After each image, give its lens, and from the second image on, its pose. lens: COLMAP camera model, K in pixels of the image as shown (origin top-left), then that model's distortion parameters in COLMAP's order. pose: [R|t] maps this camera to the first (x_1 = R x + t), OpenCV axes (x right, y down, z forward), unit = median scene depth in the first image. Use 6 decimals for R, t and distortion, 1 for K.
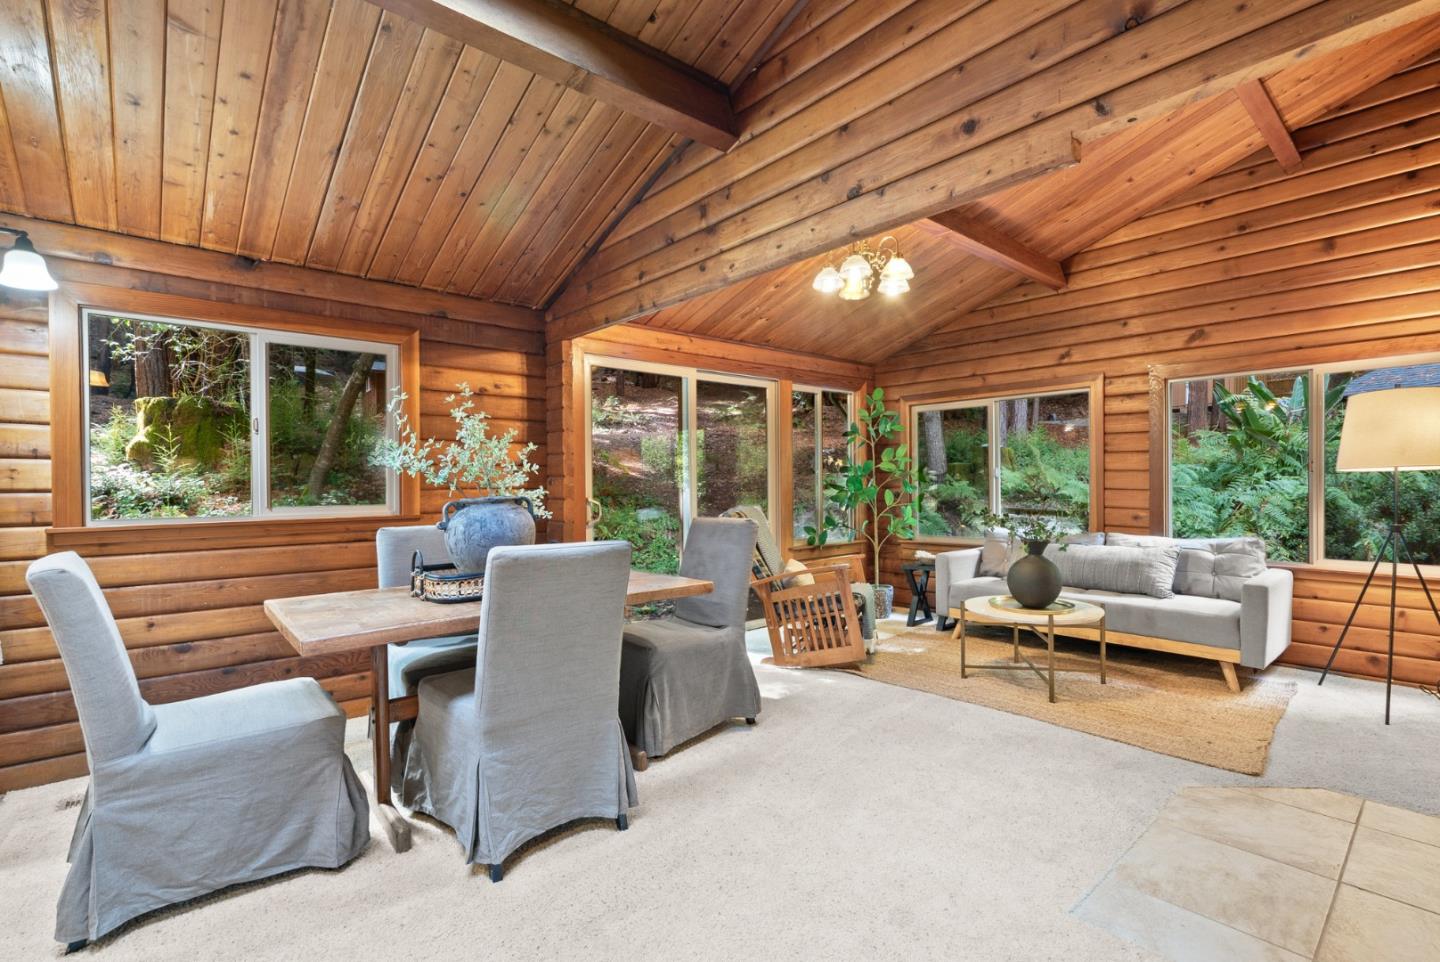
lens RADIAL K [[646.1, 0, 718.2], [0, 646.1, 479.1], [0, 0, 1]] dist [-0.002810, 0.001040]
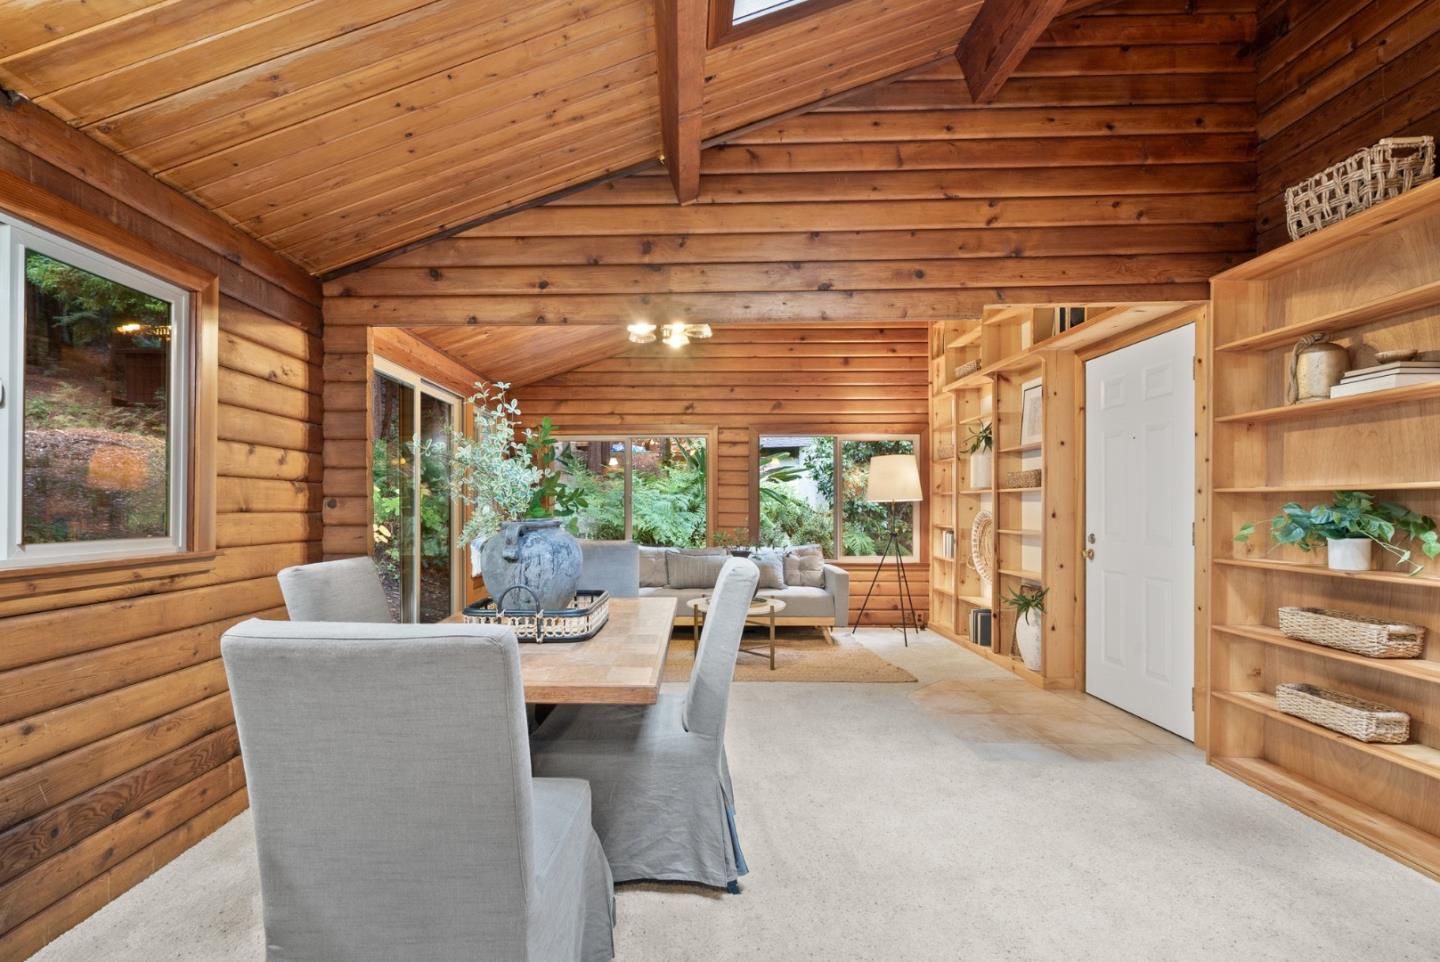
lens RADIAL K [[646.1, 0, 705.0], [0, 646.1, 498.1], [0, 0, 1]] dist [-0.002810, 0.001040]
pose [[0.695905, 0.015365, 0.717970, -0.438730], [-0.007963, 0.999875, -0.013679, 0.004282], [-0.718090, 0.003802, 0.695940, 0.125296]]
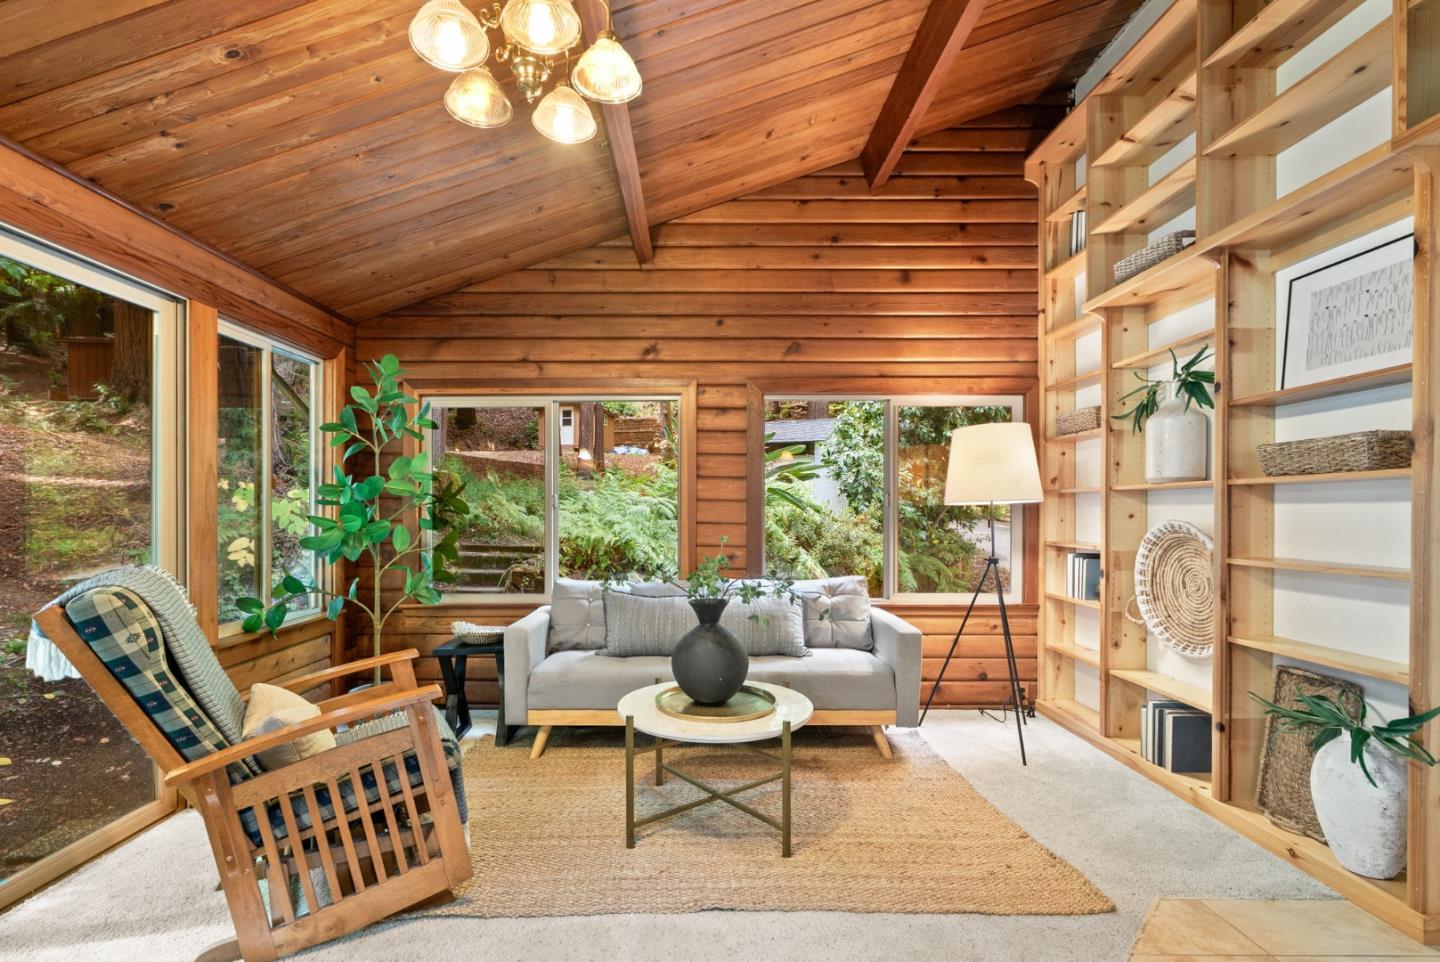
lens RADIAL K [[714.8, 0, 741.8], [0, 714.8, 512.7], [0, 0, 1]] dist [-0.006413, 0.003725]
pose [[0.661346, 0.006333, 0.750055, -0.039592], [-0.008377, 0.999964, -0.001058, 0.003616], [-0.750035, -0.005584, 0.661375, 0.443495]]
